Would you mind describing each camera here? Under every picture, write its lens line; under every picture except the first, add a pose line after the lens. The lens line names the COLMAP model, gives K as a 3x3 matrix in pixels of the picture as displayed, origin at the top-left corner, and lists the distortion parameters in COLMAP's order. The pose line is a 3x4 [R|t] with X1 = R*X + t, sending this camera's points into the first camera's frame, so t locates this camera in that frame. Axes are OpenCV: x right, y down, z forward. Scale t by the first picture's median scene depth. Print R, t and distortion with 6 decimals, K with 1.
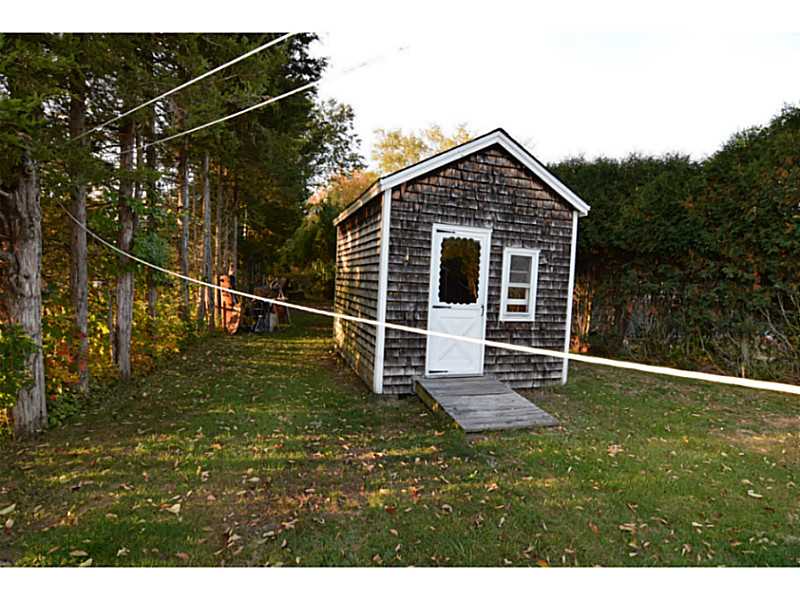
lens RADIAL K [[393.1, 0, 400.0], [0, 393.1, 300.0], [0, 0, 1]] dist [-0.001143, -0.020062]
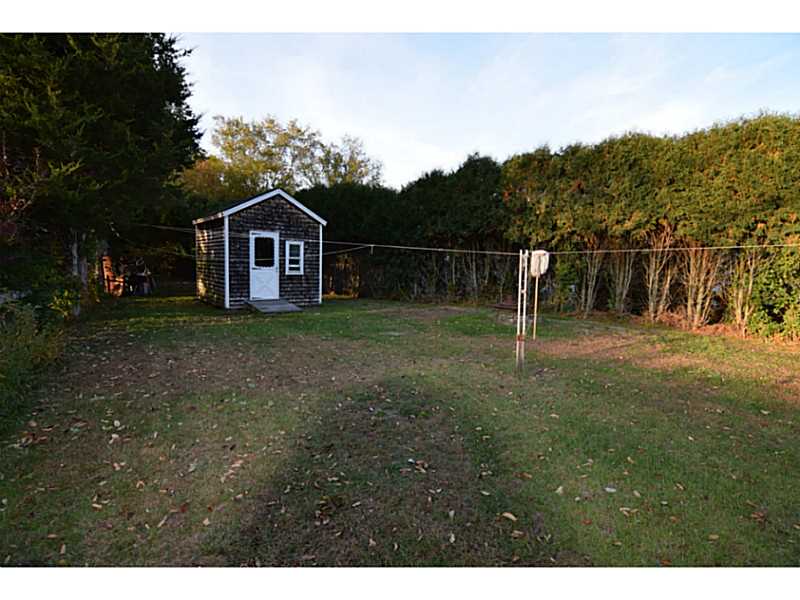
lens RADIAL K [[393.1, 0, 400.0], [0, 393.1, 300.0], [0, 0, 1]] dist [-0.001143, -0.020062]
pose [[0.936352, -0.053807, 0.346915, 0.081839], [0.034220, 0.997468, 0.062346, 0.079728], [-0.349391, -0.046507, 0.935822, -1.283147]]
